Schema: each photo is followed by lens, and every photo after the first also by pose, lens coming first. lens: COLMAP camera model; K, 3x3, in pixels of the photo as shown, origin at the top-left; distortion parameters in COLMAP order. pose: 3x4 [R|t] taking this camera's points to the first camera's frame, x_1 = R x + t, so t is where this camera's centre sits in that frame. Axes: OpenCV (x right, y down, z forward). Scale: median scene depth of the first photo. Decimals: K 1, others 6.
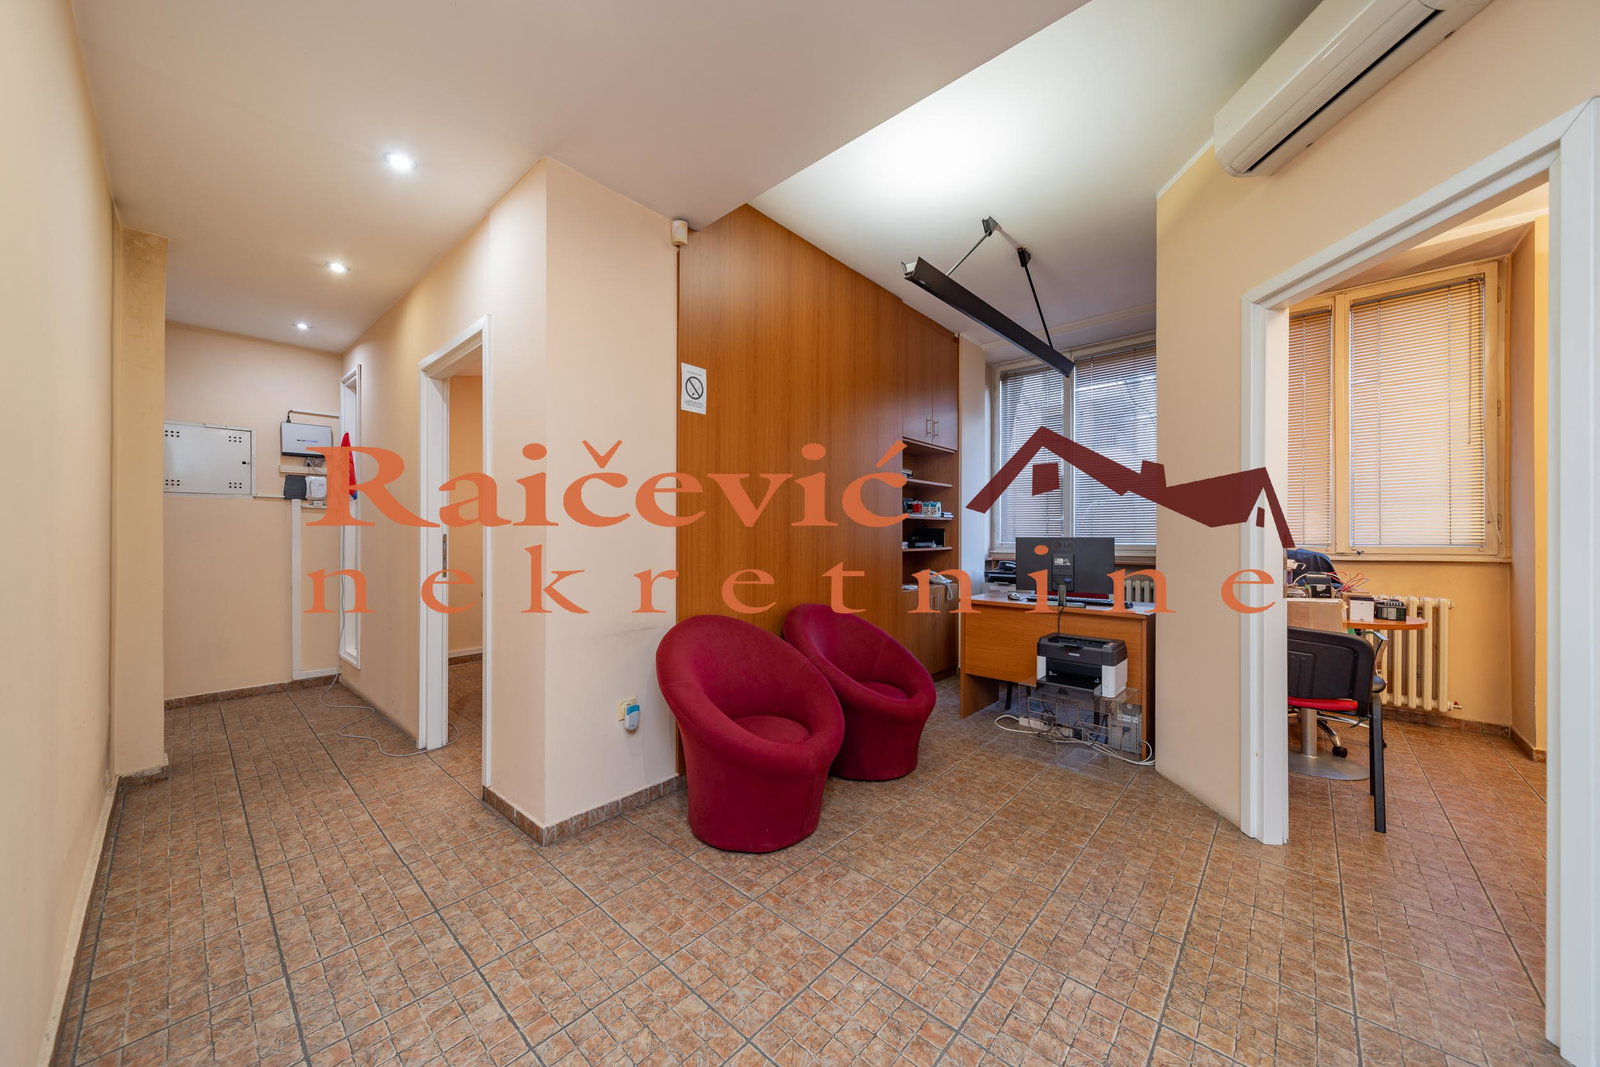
lens RADIAL K [[559.5, 0, 794.7], [0, 559.5, 532.6], [0, 0, 1]] dist [0.002644, -0.000312]
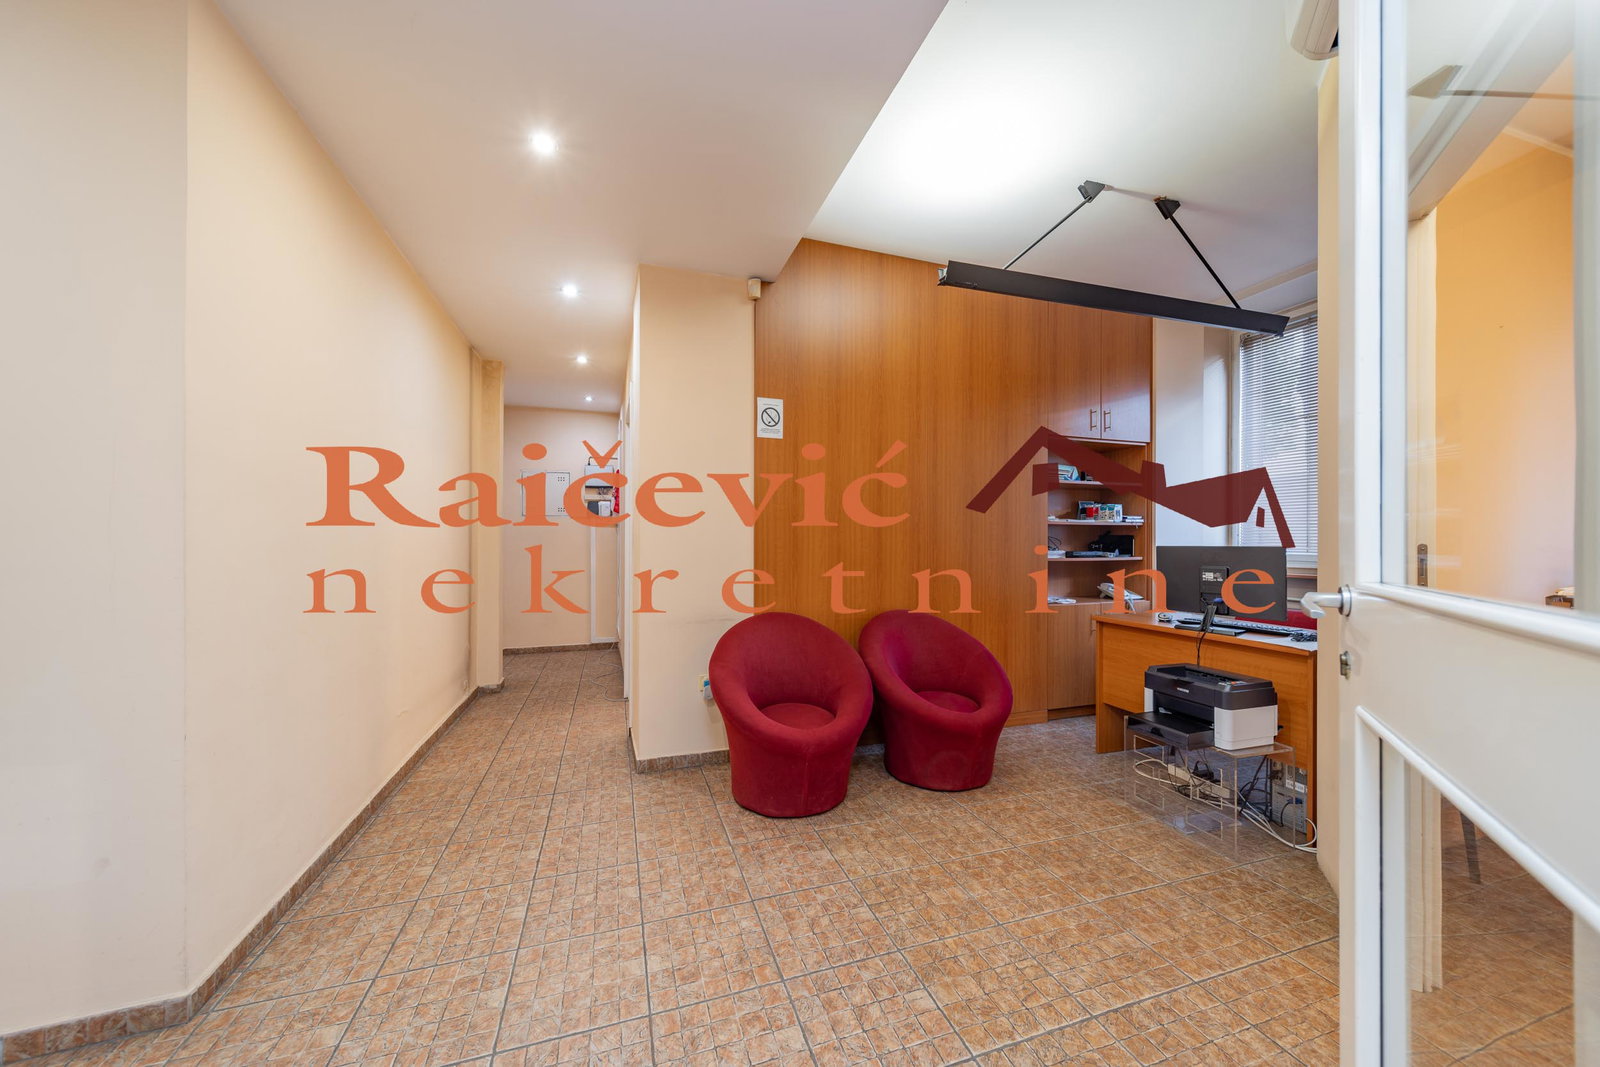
lens RADIAL K [[559.5, 0, 796.3], [0, 559.5, 540.0], [0, 0, 1]] dist [0.002644, -0.000312]
pose [[0.868839, -0.002055, -0.495090, 0.451885], [0.002565, 0.999997, 0.000350, -0.003000], [0.495088, -0.001574, 0.868841, 0.012831]]
